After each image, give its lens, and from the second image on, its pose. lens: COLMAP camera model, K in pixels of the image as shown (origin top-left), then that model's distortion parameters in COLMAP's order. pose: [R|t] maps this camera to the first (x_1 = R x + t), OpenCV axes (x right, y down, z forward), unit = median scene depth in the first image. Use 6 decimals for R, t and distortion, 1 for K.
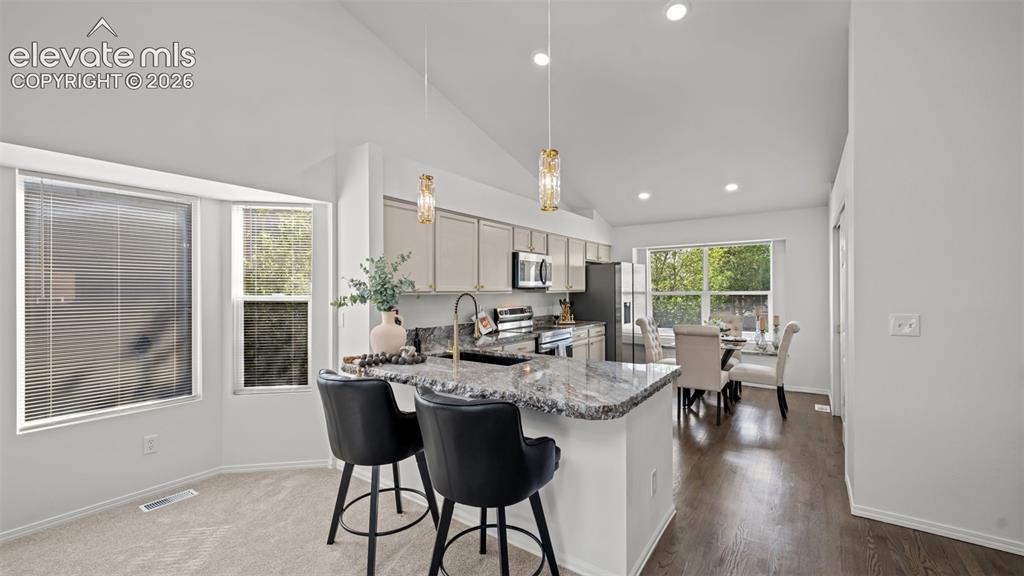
lens RADIAL K [[412.7, 0, 509.6], [0, 412.7, 288.8], [0, 0, 1]] dist [-0.001272, -0.000496]
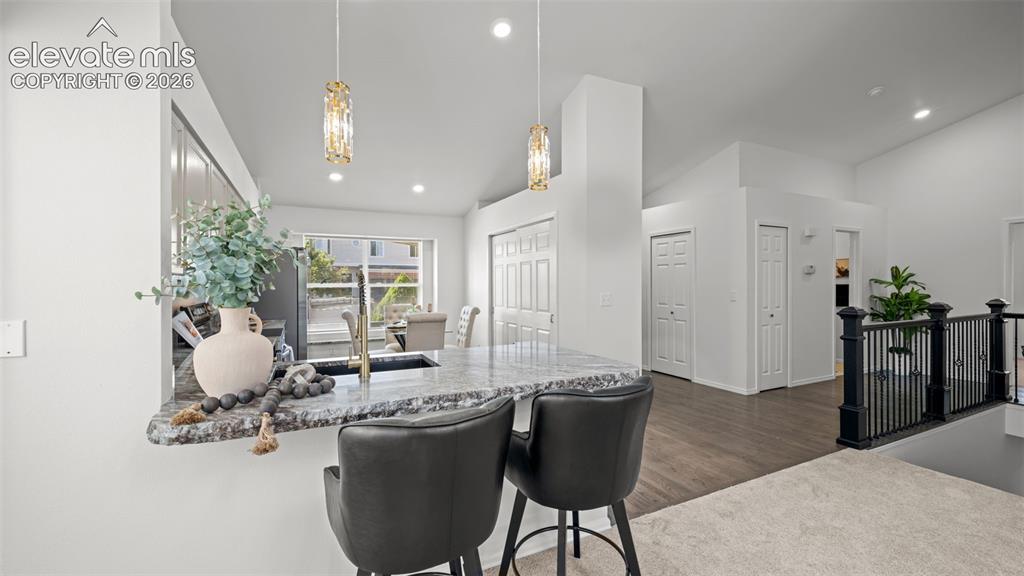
lens RADIAL K [[418.9, 0, 511.2], [0, 418.9, 284.6], [0, 0, 1]] dist [0.000401, -0.000139]
pose [[0.476266, 0.002320, 0.879298, -0.338355], [0.000245, 0.999996, -0.002771, 0.015311], [-0.879301, 0.001535, 0.476263, 0.250476]]
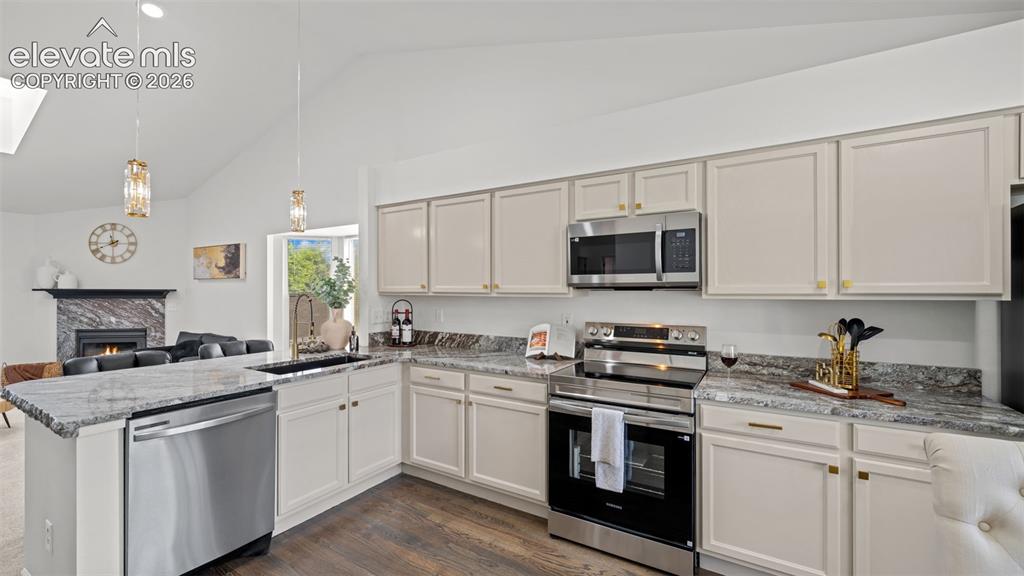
lens RADIAL K [[412.7, 0, 509.6], [0, 412.7, 288.8], [0, 0, 1]] dist [-0.001272, -0.000496]
pose [[0.069682, 0.000379, -0.997569, 0.527078], [0.001349, 0.999999, 0.000474, -0.001087], [0.997568, -0.001378, 0.069682, 0.806031]]
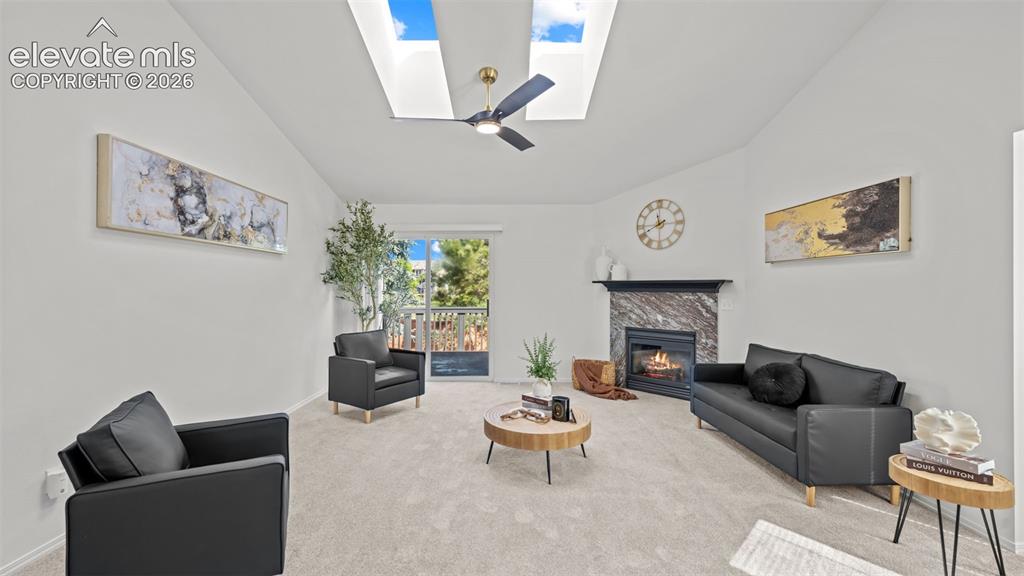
lens RADIAL K [[412.7, 0, 509.6], [0, 412.7, 288.8], [0, 0, 1]] dist [-0.001272, -0.000496]
pose [[-0.812209, 0.003346, -0.583356, 0.104761], [0.003346, 0.999994, 0.001078, 0.016316], [0.583356, -0.001076, -0.812216, 0.318756]]
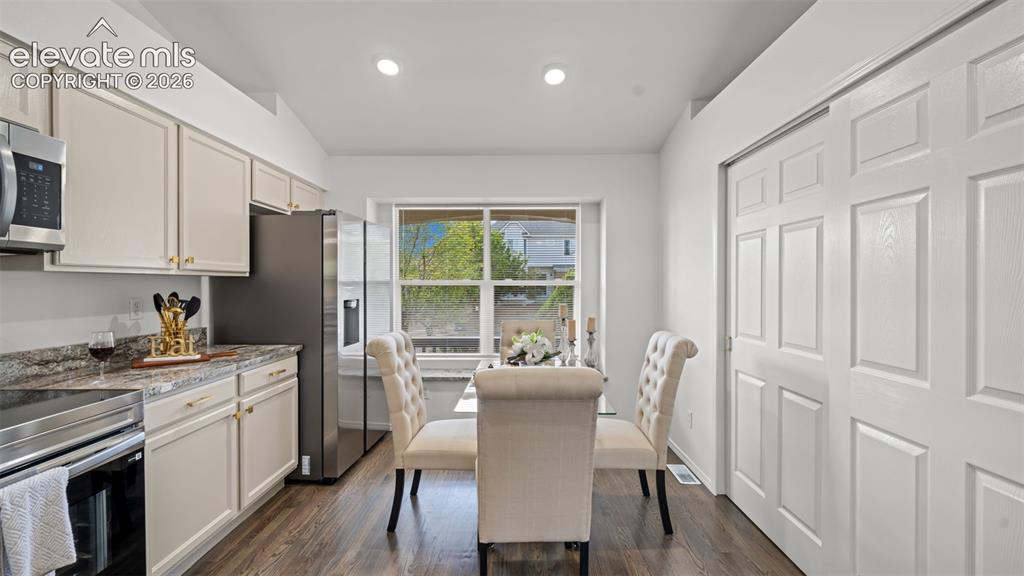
lens RADIAL K [[412.7, 0, 509.6], [0, 412.7, 288.8], [0, 0, 1]] dist [-0.001272, -0.000496]
pose [[0.823950, 0.002789, 0.566656, 0.200725], [-0.008631, 0.999934, 0.007629, 0.018202], [-0.566597, -0.011177, 0.823919, 0.613818]]
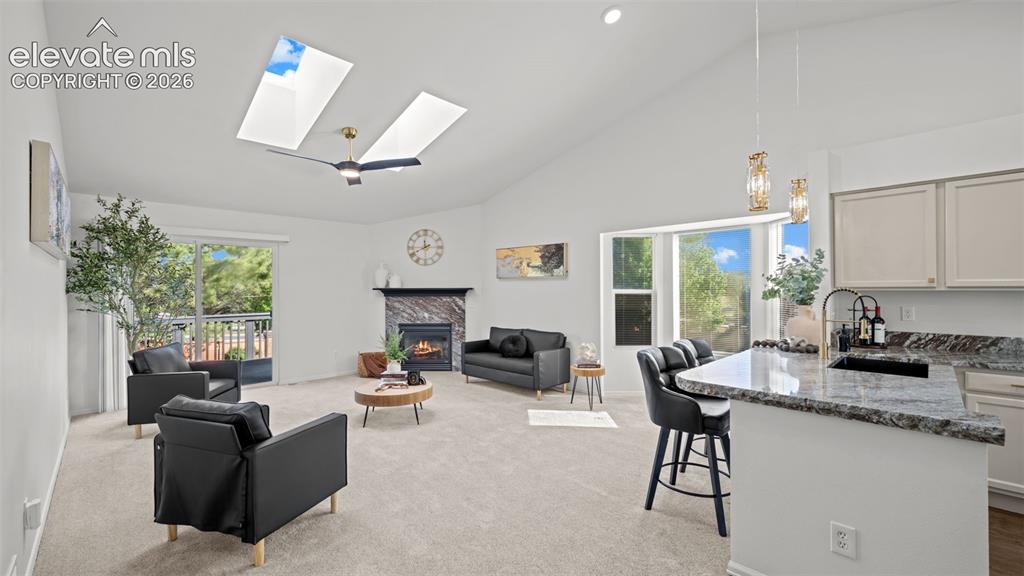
lens RADIAL K [[412.7, 0, 509.6], [0, 412.7, 288.8], [0, 0, 1]] dist [-0.001272, -0.000496]
pose [[-0.175052, 0.005037, -0.984546, 0.531880], [0.009771, 0.999947, 0.003379, -0.000634], [0.984511, -0.009029, -0.175092, 0.236822]]
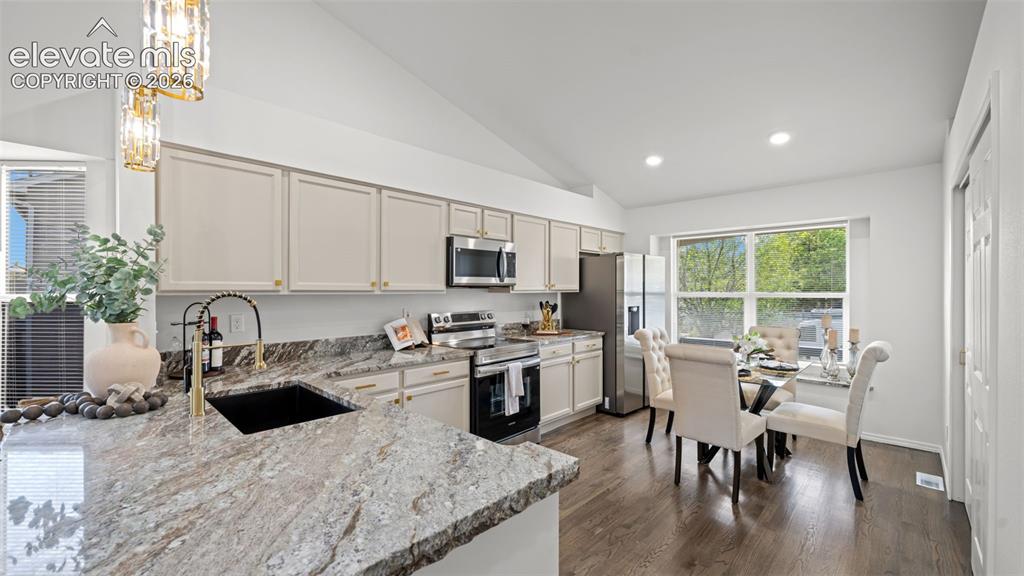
lens RADIAL K [[412.7, 0, 509.6], [0, 412.7, 288.8], [0, 0, 1]] dist [-0.001272, -0.000496]
pose [[0.989404, 0.006053, -0.145064, 0.204742], [-0.005535, 0.999977, 0.003973, -0.000955], [0.145085, -0.003128, 0.989414, 0.274010]]
